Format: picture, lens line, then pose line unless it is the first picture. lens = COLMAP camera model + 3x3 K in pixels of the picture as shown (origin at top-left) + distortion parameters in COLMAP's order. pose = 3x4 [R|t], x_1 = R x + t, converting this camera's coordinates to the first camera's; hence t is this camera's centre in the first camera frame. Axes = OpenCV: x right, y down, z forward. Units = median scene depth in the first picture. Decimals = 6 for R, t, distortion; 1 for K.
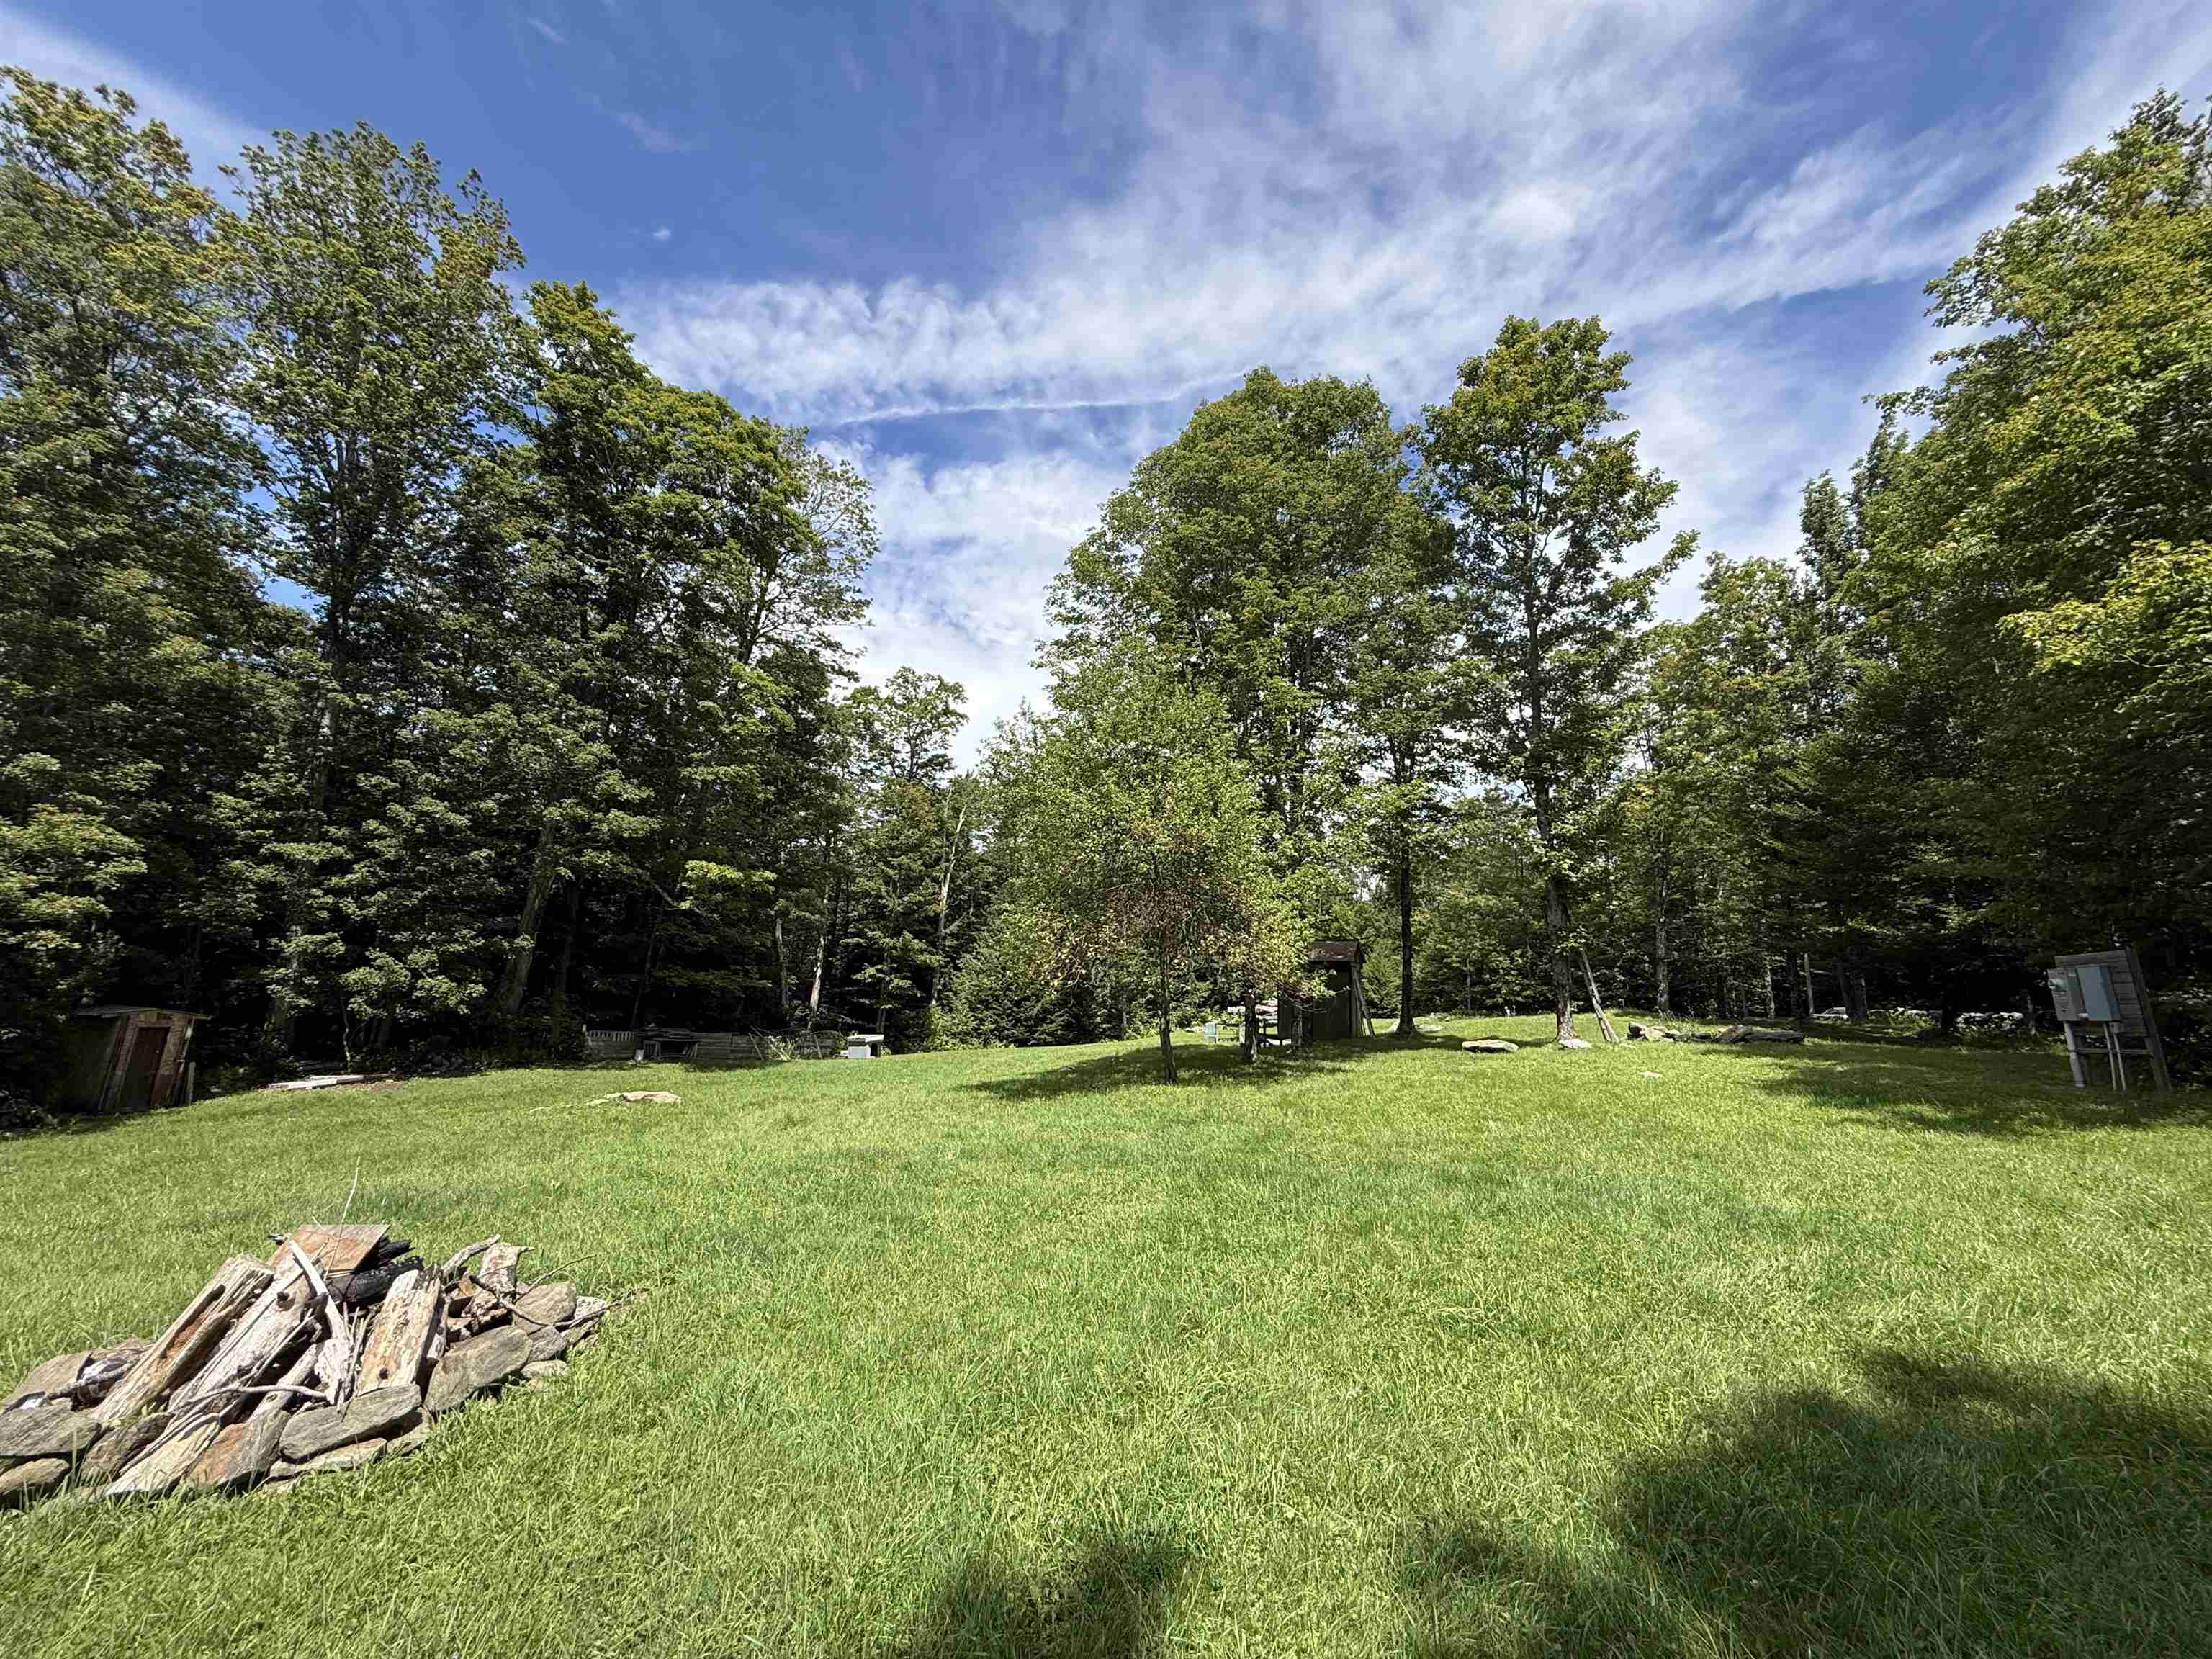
lens RADIAL K [[882.4, 0, 1103.2], [0, 882.4, 827.3], [0, 0, 1]] dist [0.000595, -0.000040]
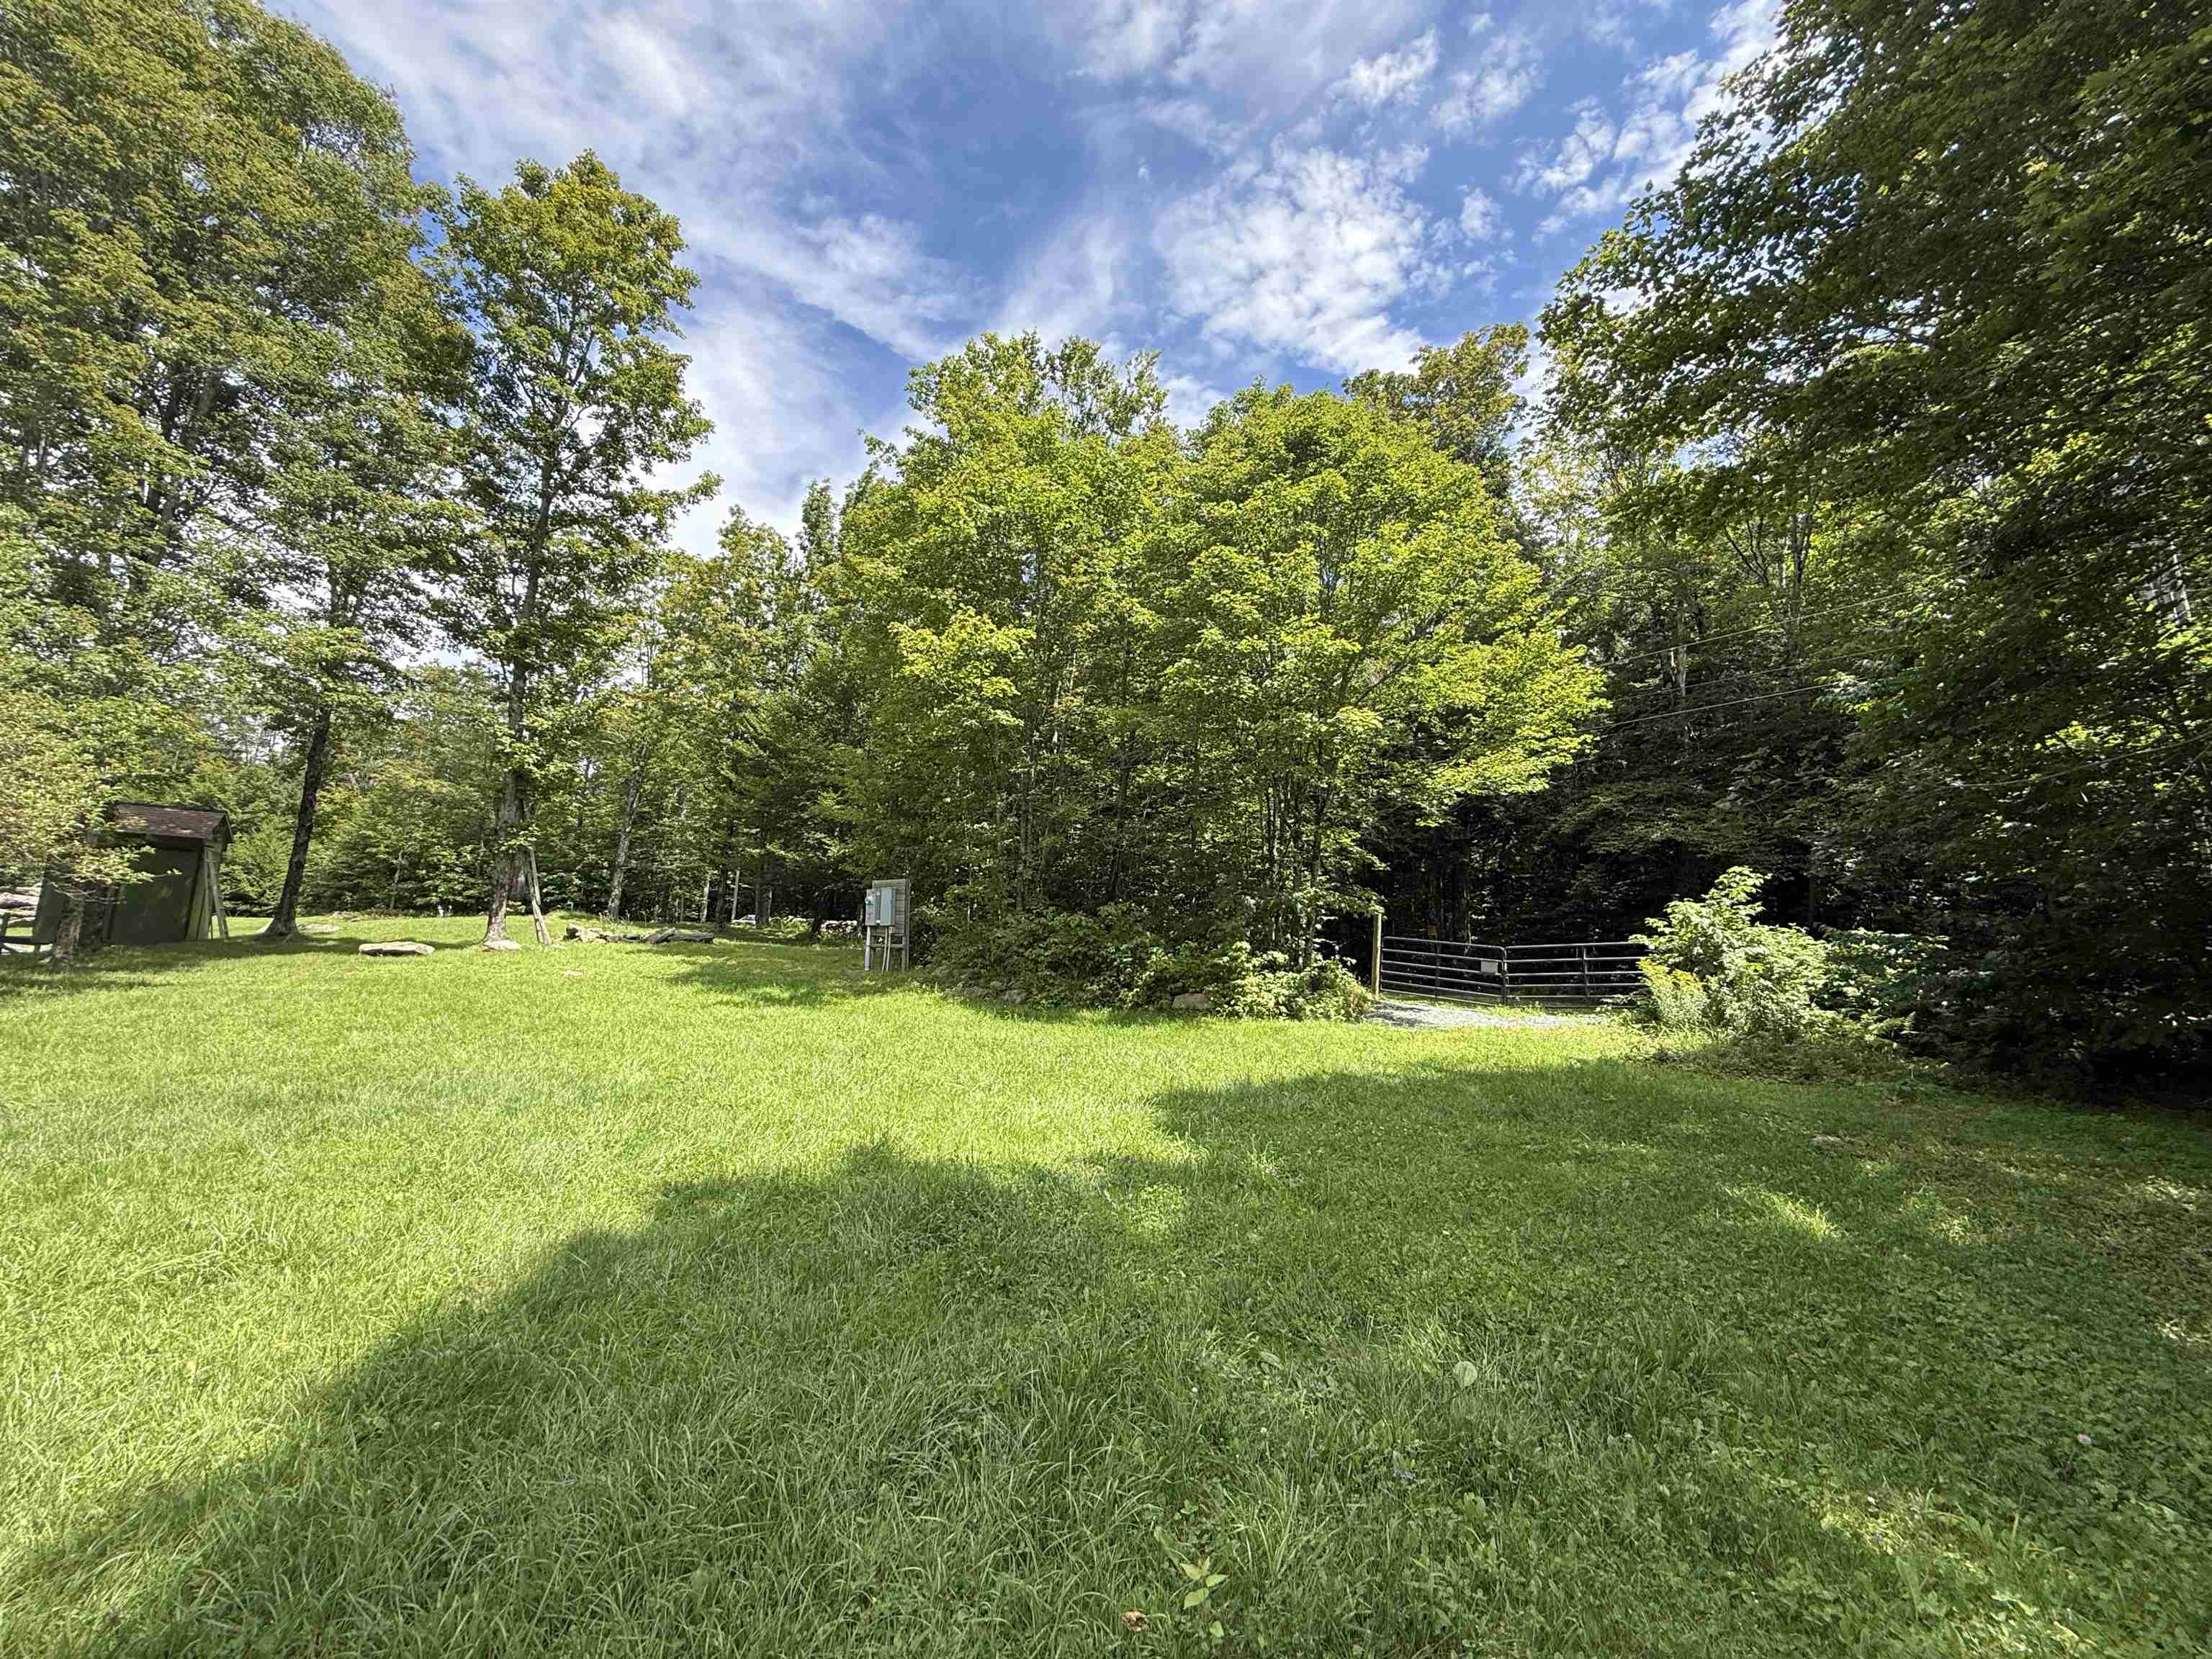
lens RADIAL K [[882.4, 0, 1103.2], [0, 882.4, 827.3], [0, 0, 1]] dist [0.000595, -0.000040]
pose [[0.488038, 0.106077, 0.866353, 0.010995], [-0.197604, 0.980243, -0.008707, 0.000582], [-0.850160, -0.166946, 0.499357, -0.006569]]
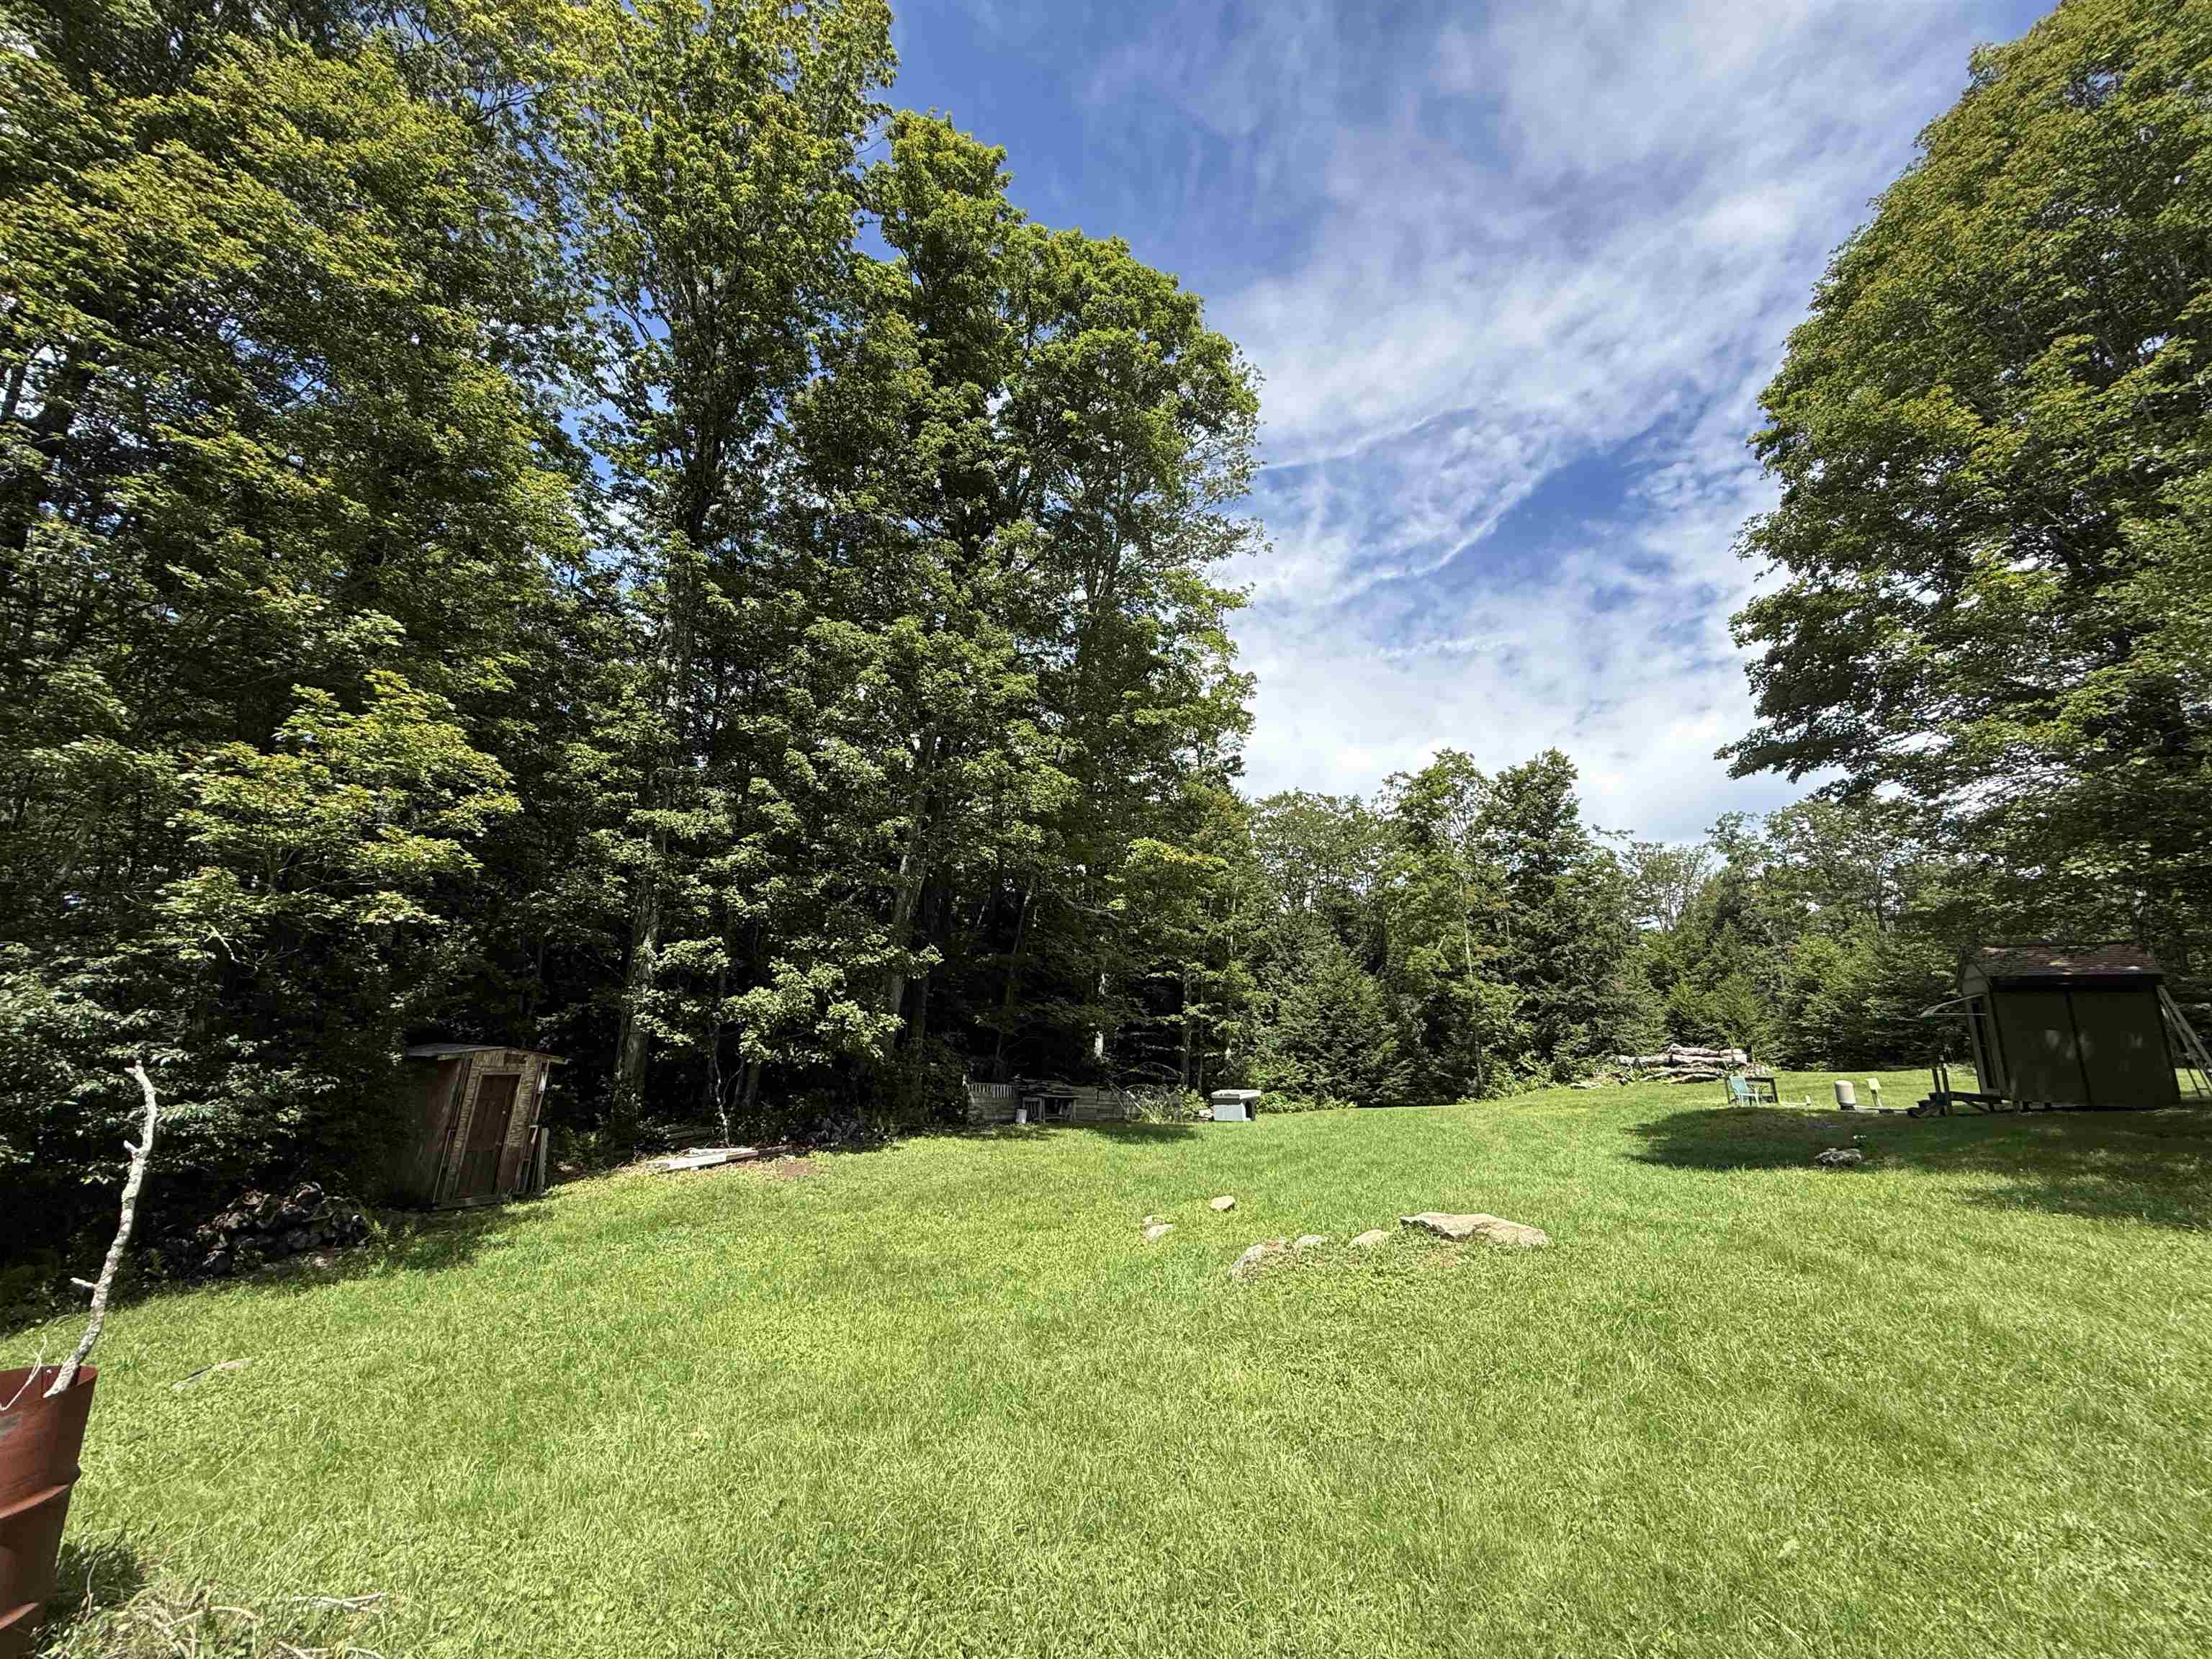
lens RADIAL K [[882.4, 0, 1103.2], [0, 882.4, 827.3], [0, 0, 1]] dist [0.000595, -0.000040]
pose [[0.987056, -0.041193, -0.154995, -0.120990], [0.032134, 0.997650, -0.060506, 0.022247], [0.157123, 0.054742, 0.986061, 0.094838]]
